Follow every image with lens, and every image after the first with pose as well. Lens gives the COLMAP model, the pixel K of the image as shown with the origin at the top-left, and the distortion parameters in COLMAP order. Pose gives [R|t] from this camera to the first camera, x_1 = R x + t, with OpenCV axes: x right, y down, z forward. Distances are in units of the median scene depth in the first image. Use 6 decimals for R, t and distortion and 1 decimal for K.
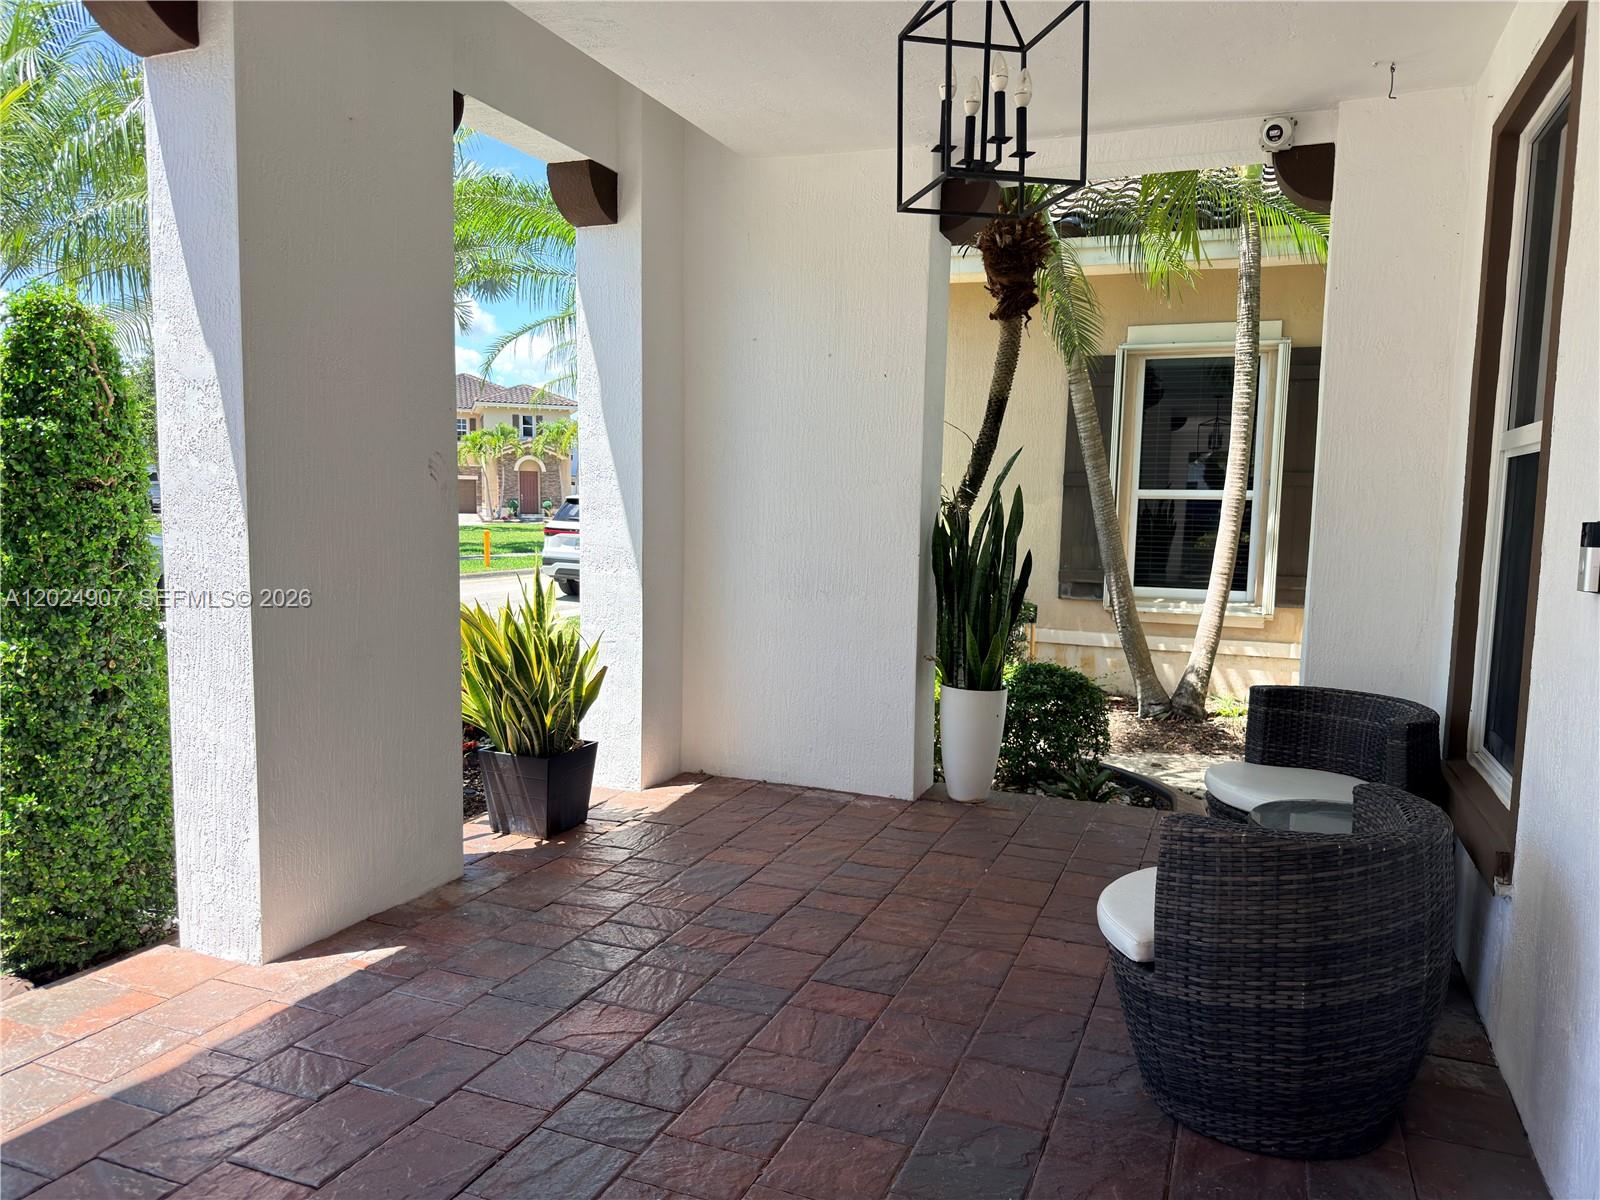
lens RADIAL K [[1142.9, 0, 800.0], [0, 1142.9, 600.0], [0, 0, 1]] dist [0.029763, -0.045002]
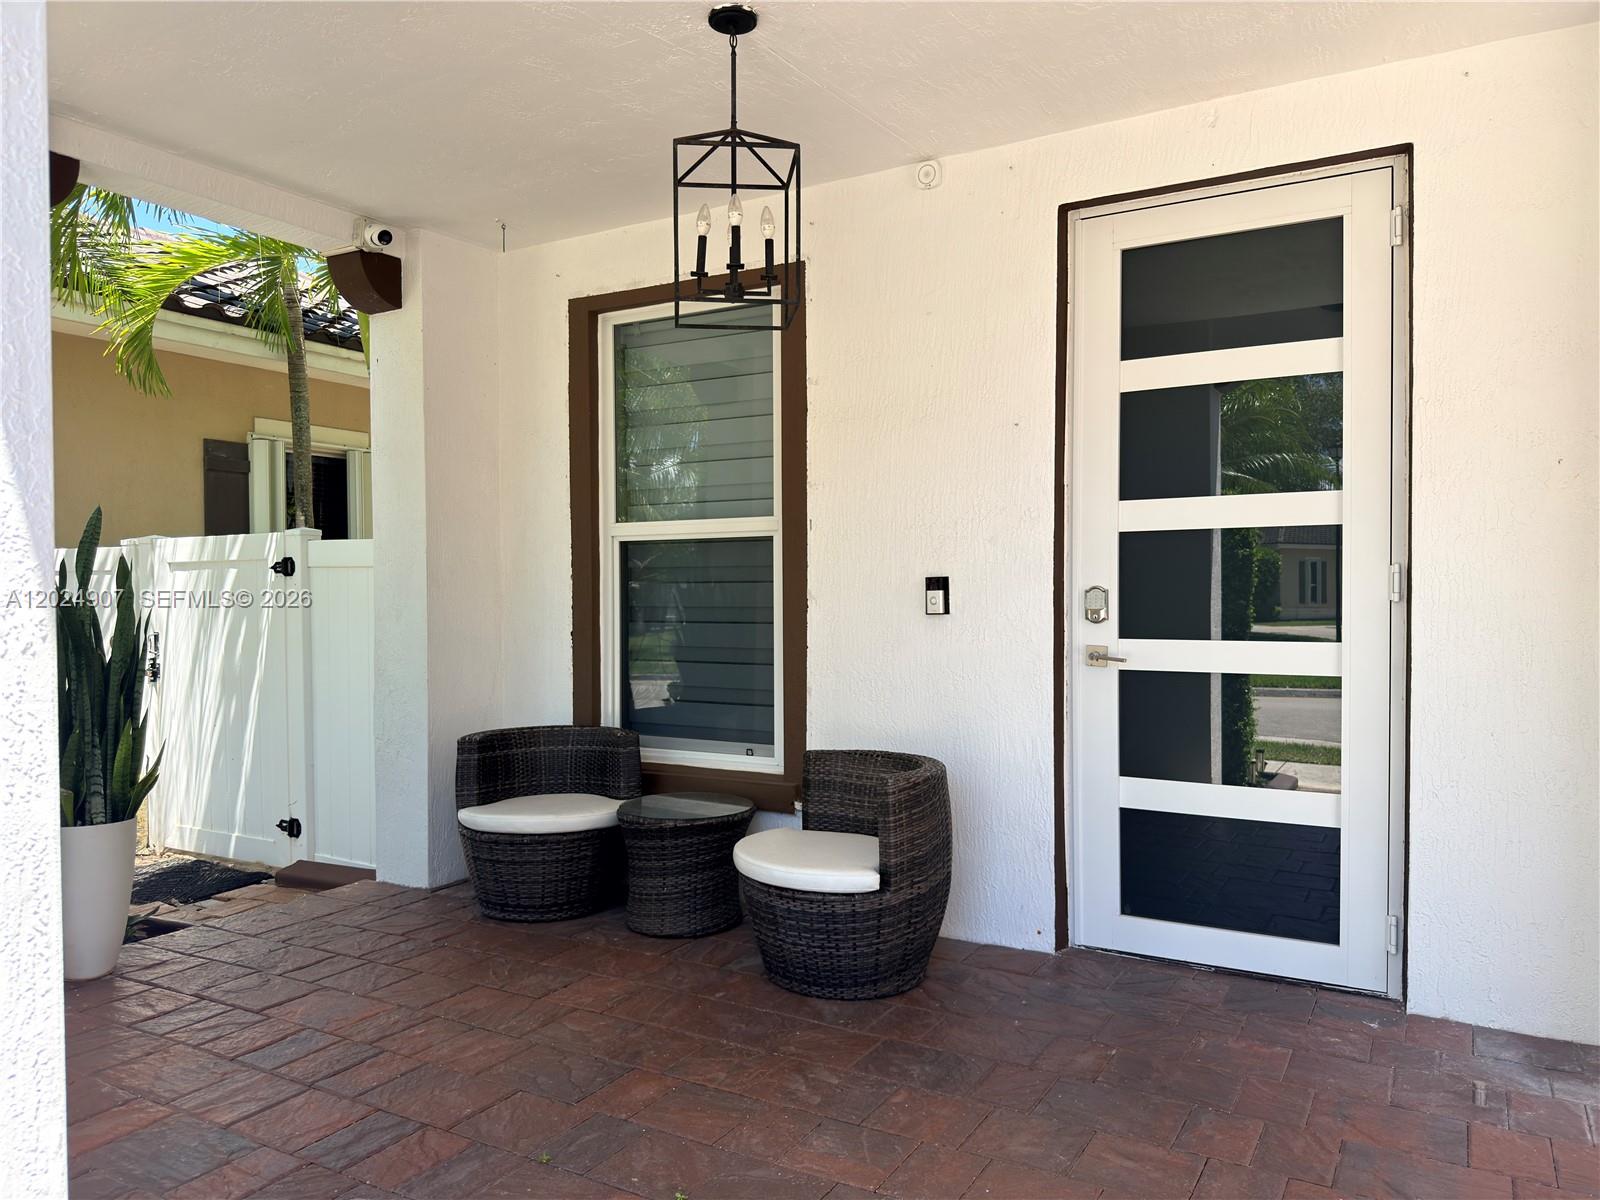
lens RADIAL K [[1142.9, 0, 800.0], [0, 1142.9, 600.0], [0, 0, 1]] dist [0.029763, -0.045002]
pose [[0.137808, -0.039356, 0.989677, -0.769089], [0.099929, 0.994664, 0.025639, -0.064737], [-0.985405, 0.095364, 0.141005, 0.593025]]
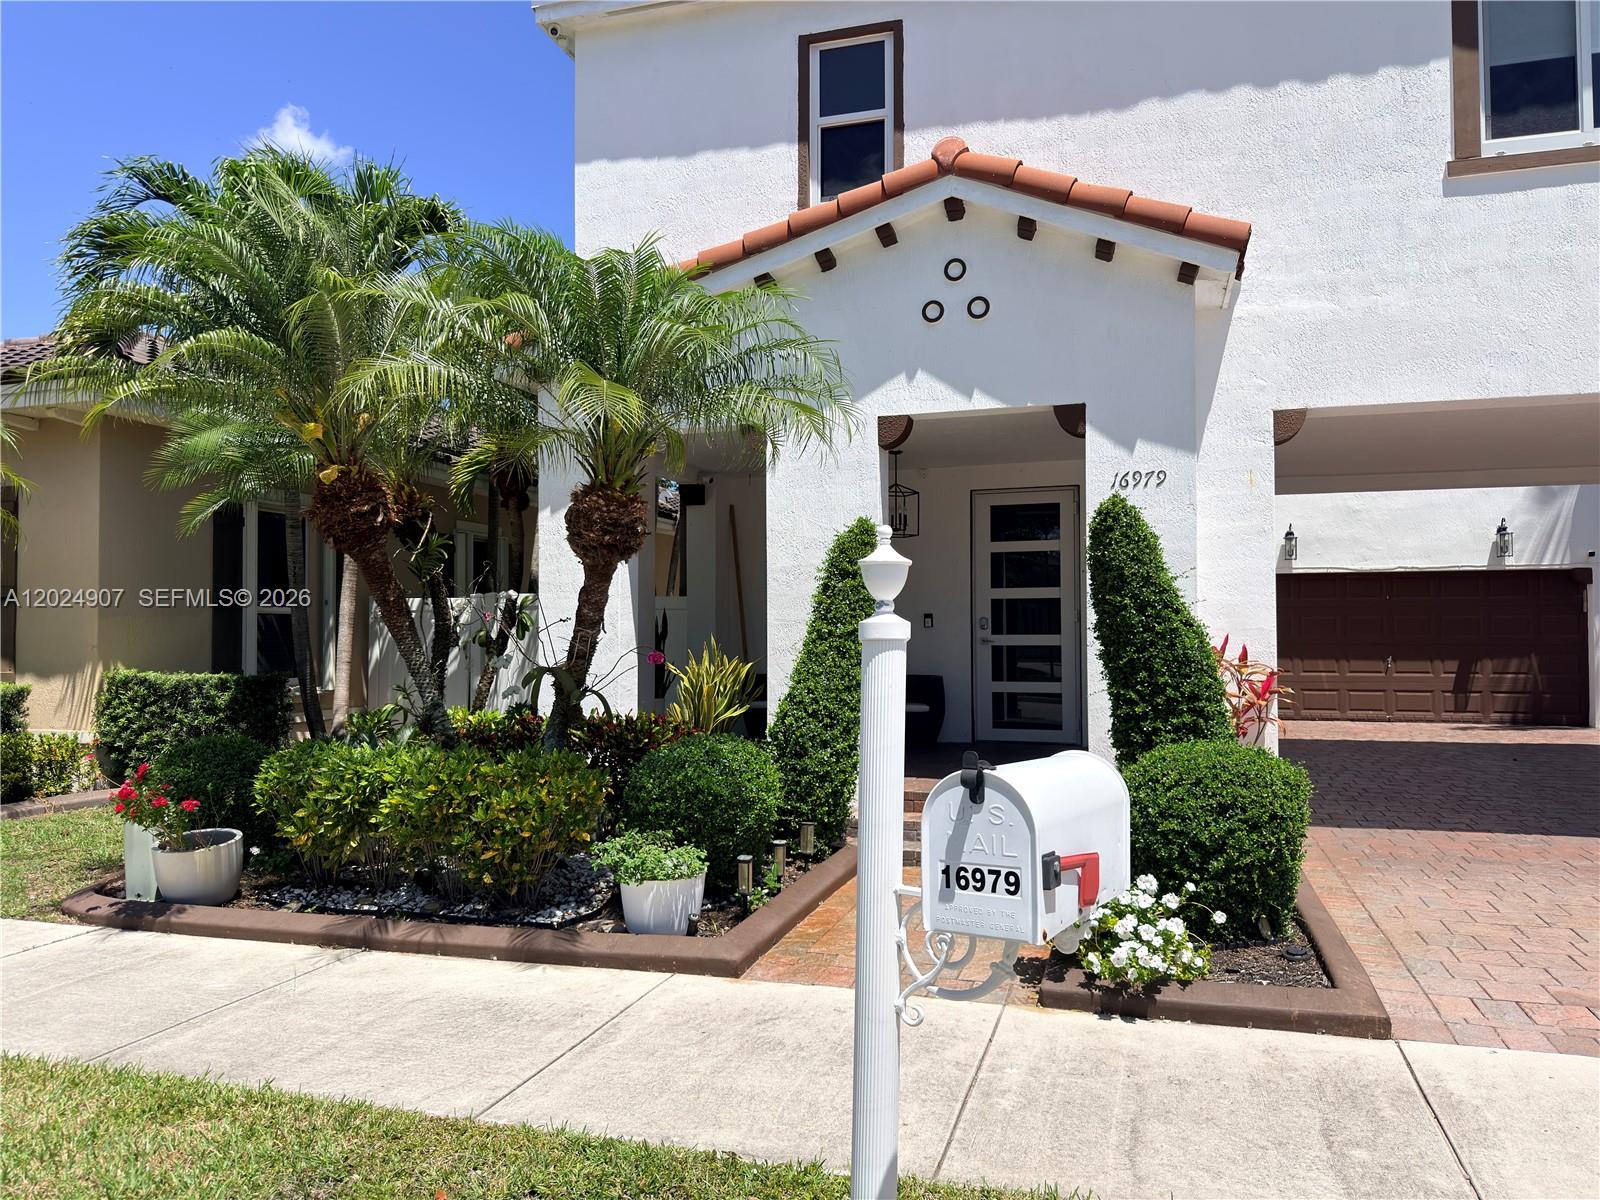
lens RADIAL K [[1142.9, 0, 800.0], [0, 1142.9, 600.0], [0, 0, 1]] dist [0.029763, -0.045002]
pose [[-0.075148, 0.008351, 0.997137, -2.973256], [0.098473, 0.995139, -0.000913, -0.121863], [-0.992298, 0.098122, -0.075605, 1.264639]]
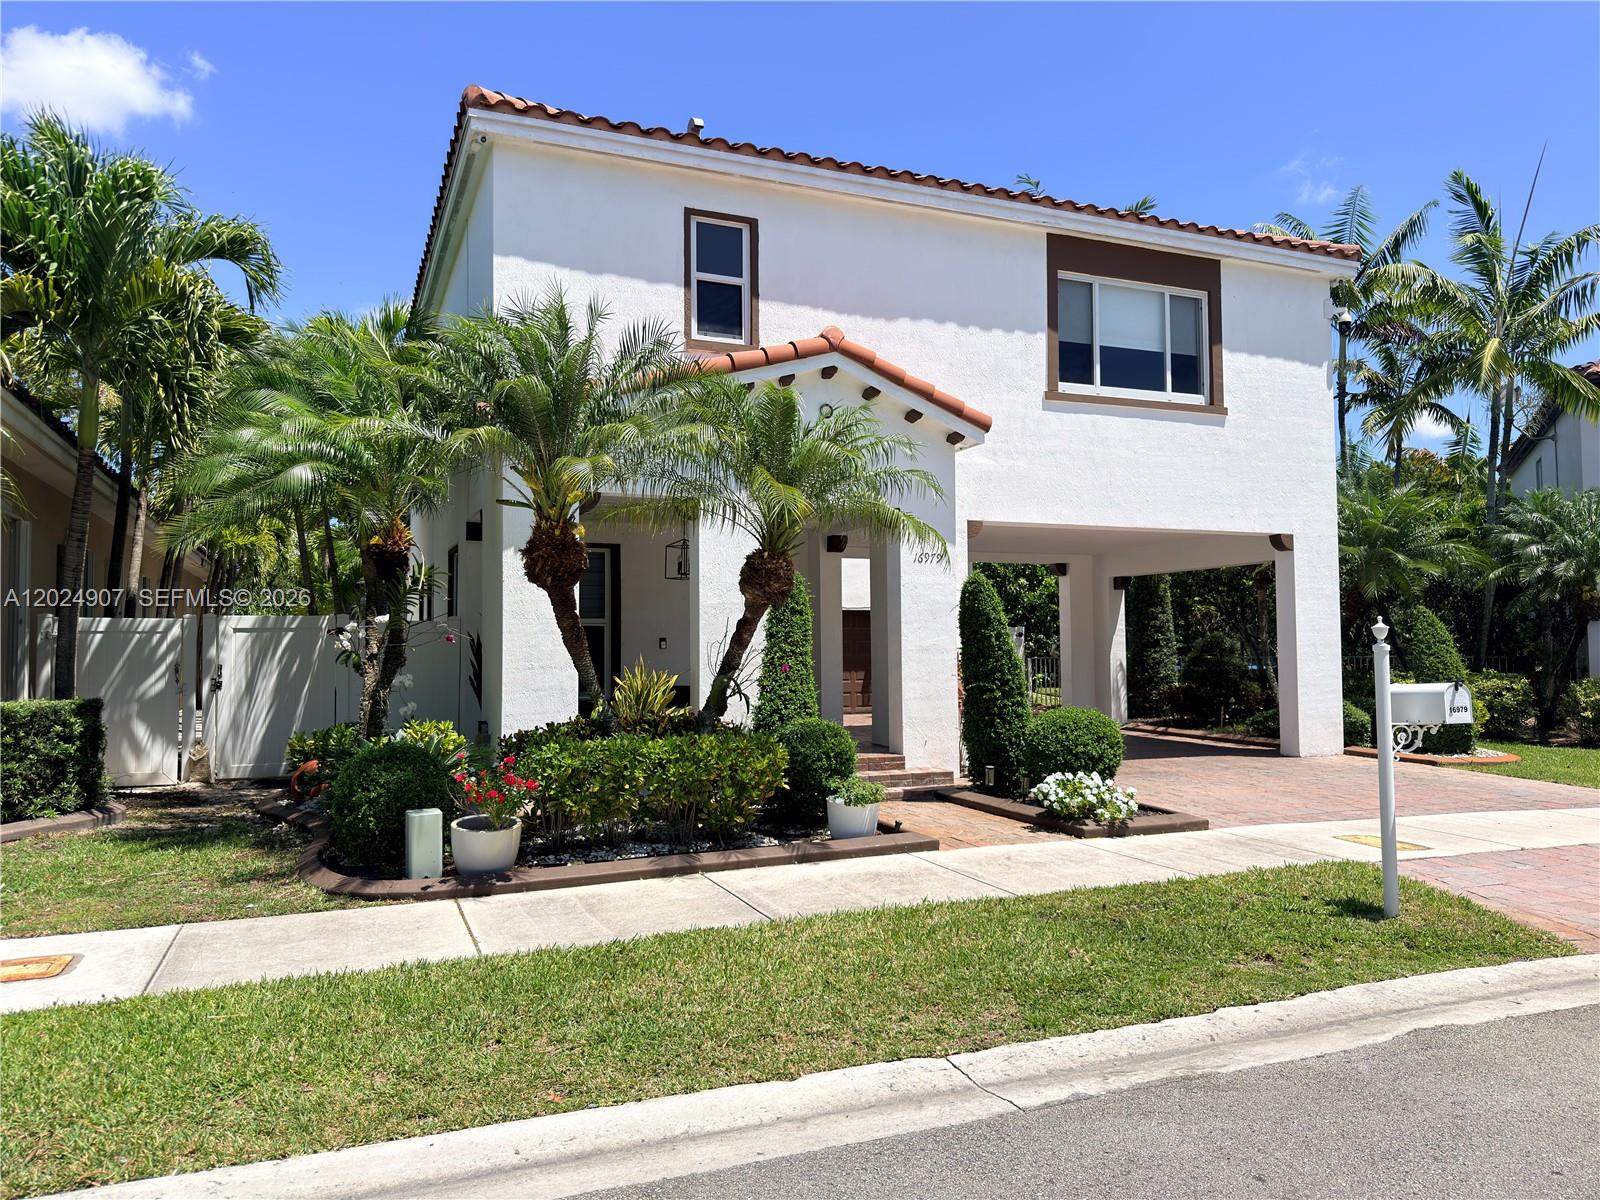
lens RADIAL K [[1130.5, 0, 800.0], [0, 1130.5, 600.0], [0, 0, 1]] dist [0.127302, -0.198859]
pose [[-0.701788, 0.016642, 0.712192, -3.096185], [0.061410, 0.997419, 0.037206, -0.319927], [-0.709734, 0.069846, -0.700998, 3.271635]]
